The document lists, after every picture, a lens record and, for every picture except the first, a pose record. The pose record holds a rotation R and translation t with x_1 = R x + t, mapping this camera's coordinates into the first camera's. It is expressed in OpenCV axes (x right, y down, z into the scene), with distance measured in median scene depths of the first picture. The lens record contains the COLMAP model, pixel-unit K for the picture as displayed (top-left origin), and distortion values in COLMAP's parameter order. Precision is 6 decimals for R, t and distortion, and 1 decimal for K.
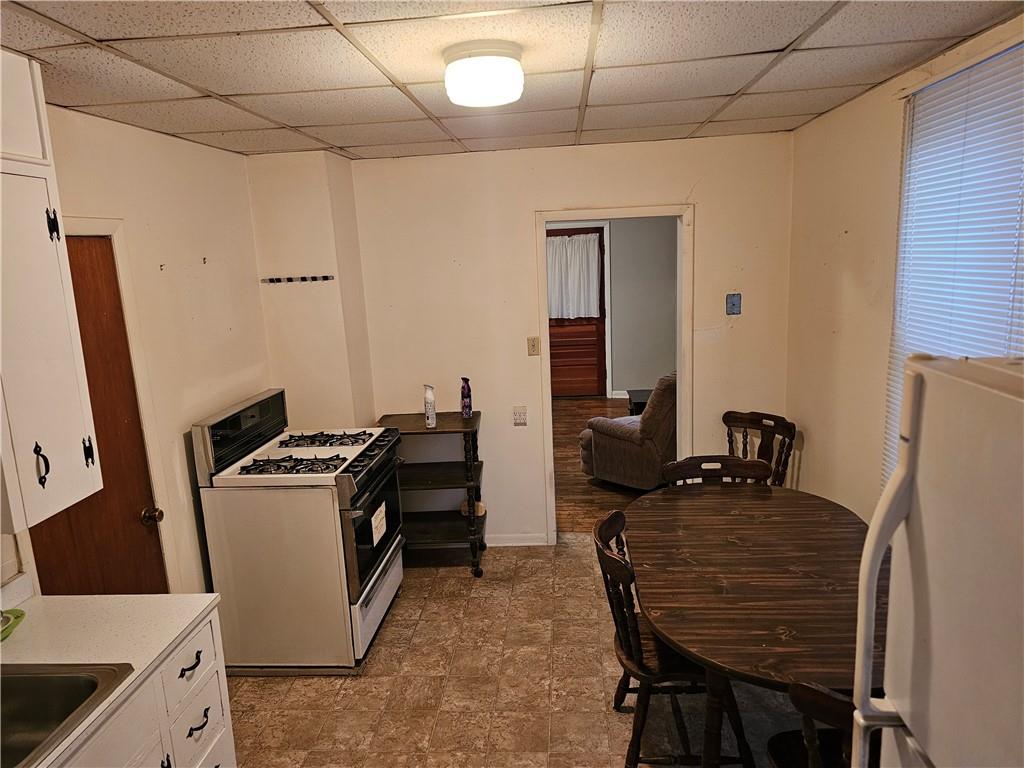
lens RADIAL K [[692.5, 0, 508.1], [0, 692.5, 384.3], [0, 0, 1]] dist [0.073233, -0.058166]
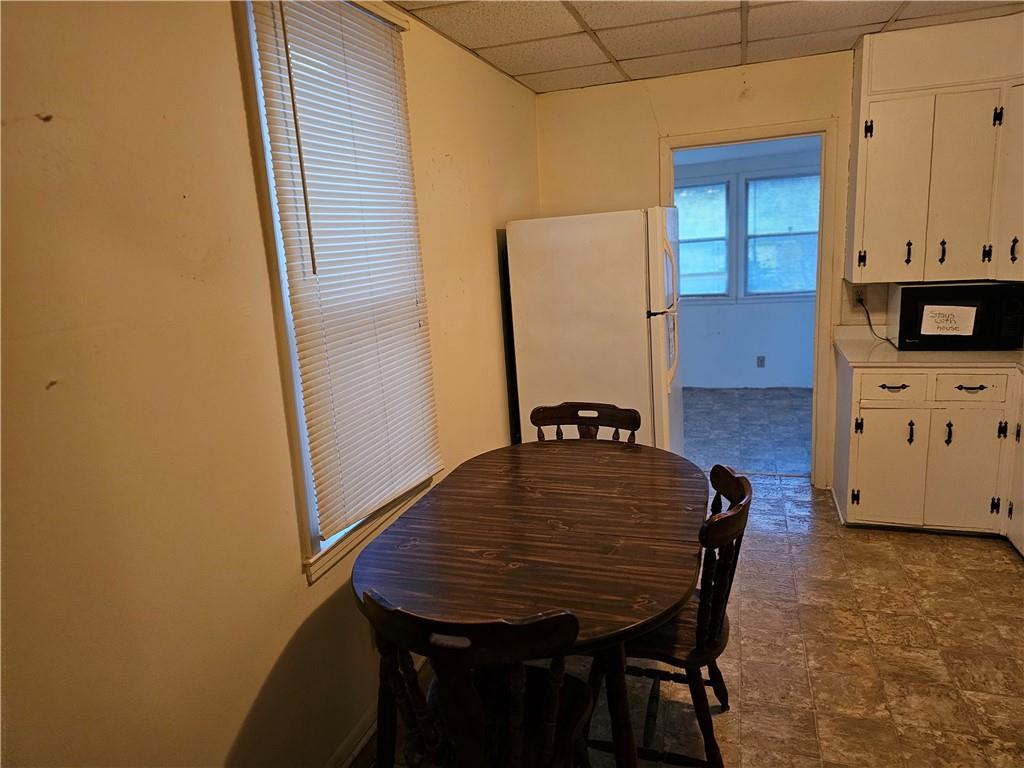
lens RADIAL K [[692.5, 0, 497.7], [0, 692.5, 382.4], [0, 0, 1]] dist [0.073233, -0.058166]
pose [[-0.962648, 0.057952, 0.264480, 0.156018], [0.155694, 0.917649, 0.365621, -0.199504], [-0.221511, 0.393143, -0.892396, 1.462766]]
